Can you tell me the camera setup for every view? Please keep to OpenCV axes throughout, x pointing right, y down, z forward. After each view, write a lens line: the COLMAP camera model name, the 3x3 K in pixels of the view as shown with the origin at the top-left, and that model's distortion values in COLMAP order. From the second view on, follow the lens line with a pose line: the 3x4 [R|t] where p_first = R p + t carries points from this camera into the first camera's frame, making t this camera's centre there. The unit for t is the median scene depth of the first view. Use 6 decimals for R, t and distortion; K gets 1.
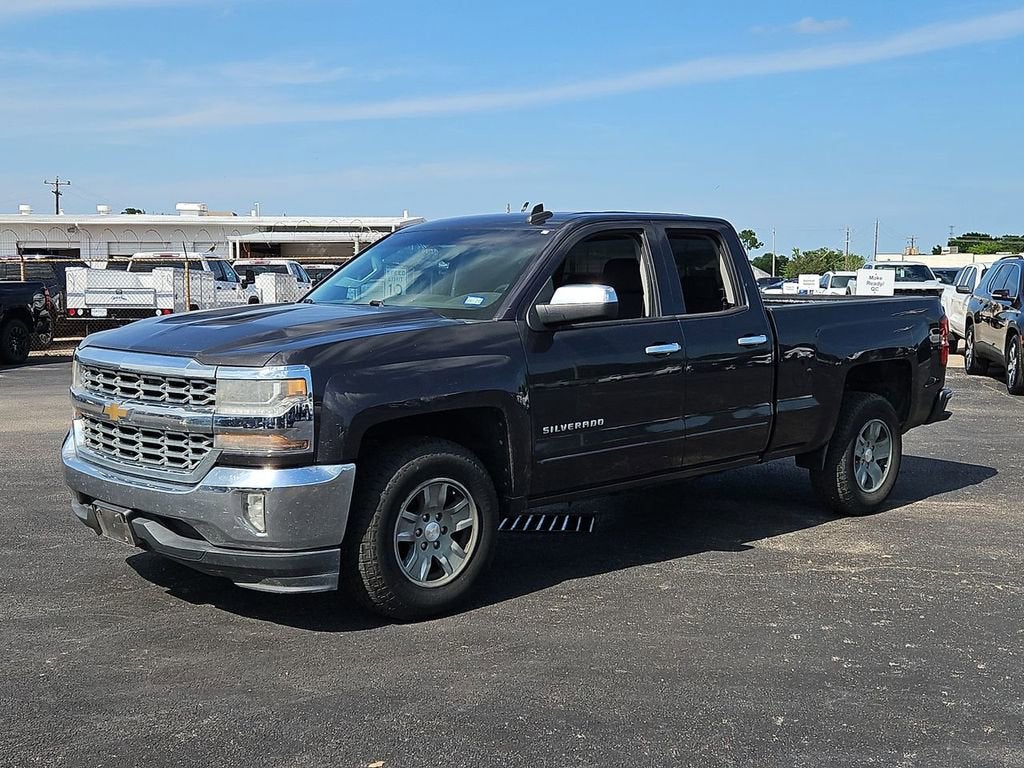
lens RADIAL K [[1223.1, 0, 508.8], [0, 1223.1, 378.8], [0, 0, 1]] dist [0.065984, 0.000000]
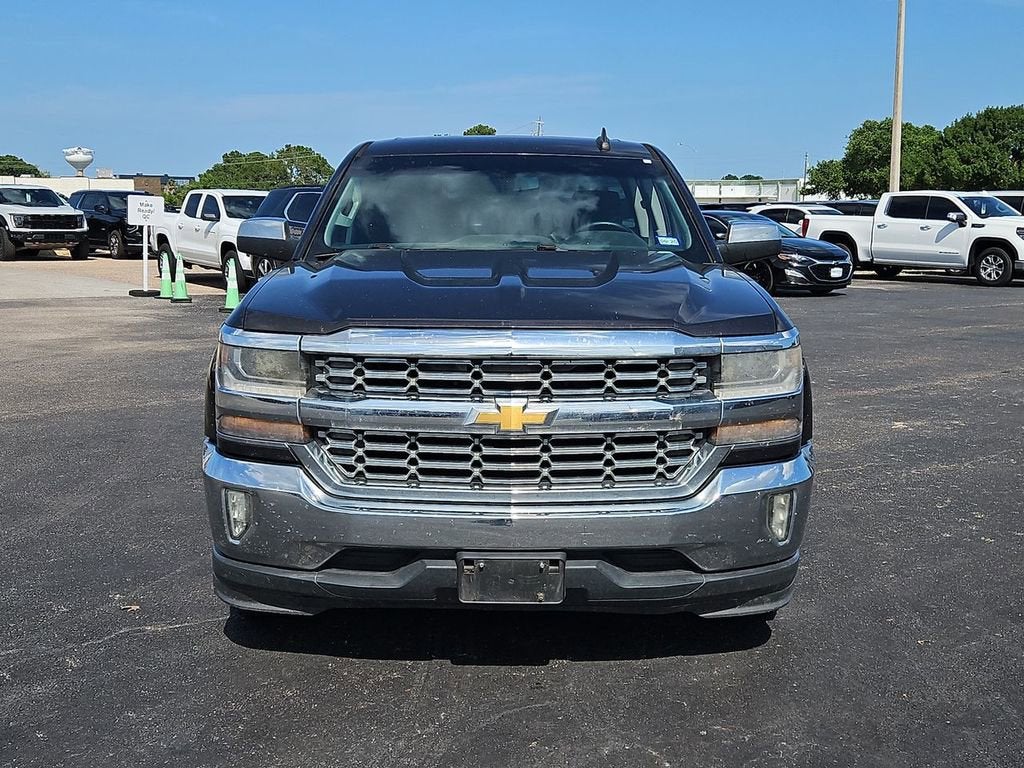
lens RADIAL K [[1223.1, 0, 511.5], [0, 1223.1, 391.4], [0, 0, 1]] dist [0.065984, 0.000000]
pose [[0.705093, -0.100109, 0.702013, -0.598458], [0.050363, 0.994554, 0.091243, -0.035812], [-0.707325, -0.028979, 0.706295, 0.389077]]
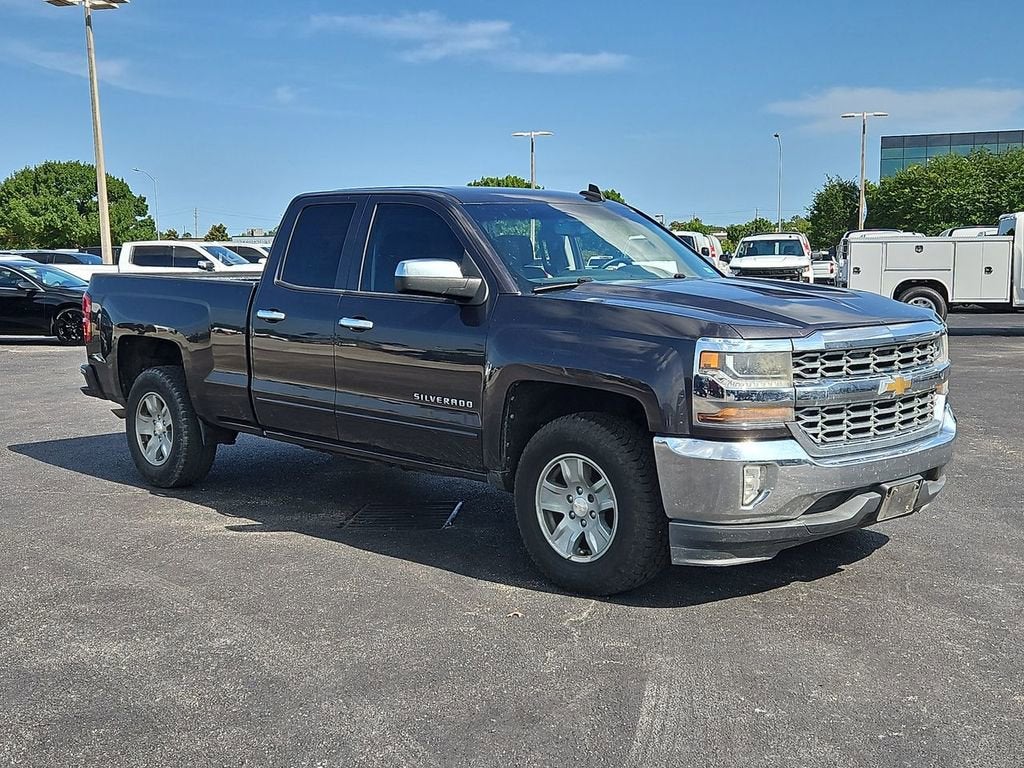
lens RADIAL K [[1223.1, 0, 518.7], [0, 1223.1, 384.6], [0, 0, 1]] dist [0.065984, 0.000000]
pose [[0.016462, -0.103064, 0.994539, -1.030766], [0.090619, 0.990734, 0.101170, -0.079645], [-0.995750, 0.088459, 0.025649, 1.028055]]
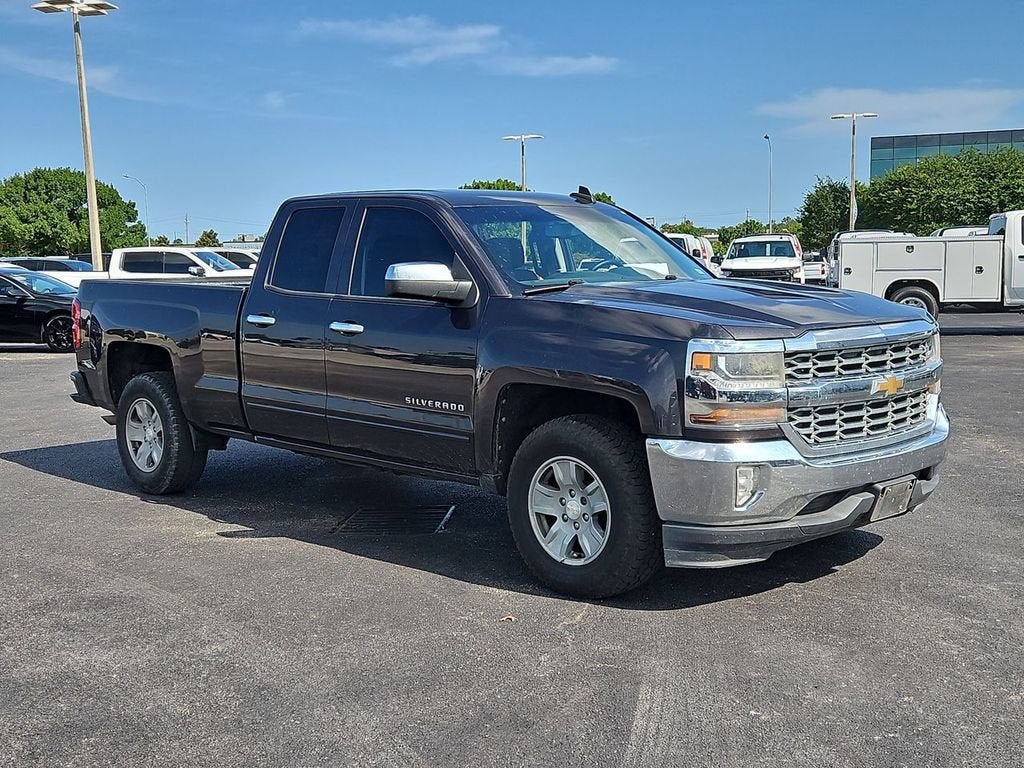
lens RADIAL K [[1223.1, 0, 516.9], [0, 1223.1, 384.2], [0, 0, 1]] dist [0.065984, 0.000000]
pose [[0.011118, -0.100021, 0.994923, -1.026856], [0.098528, 0.990252, 0.098450, -0.078546], [-0.995072, 0.096933, 0.020865, 1.027230]]
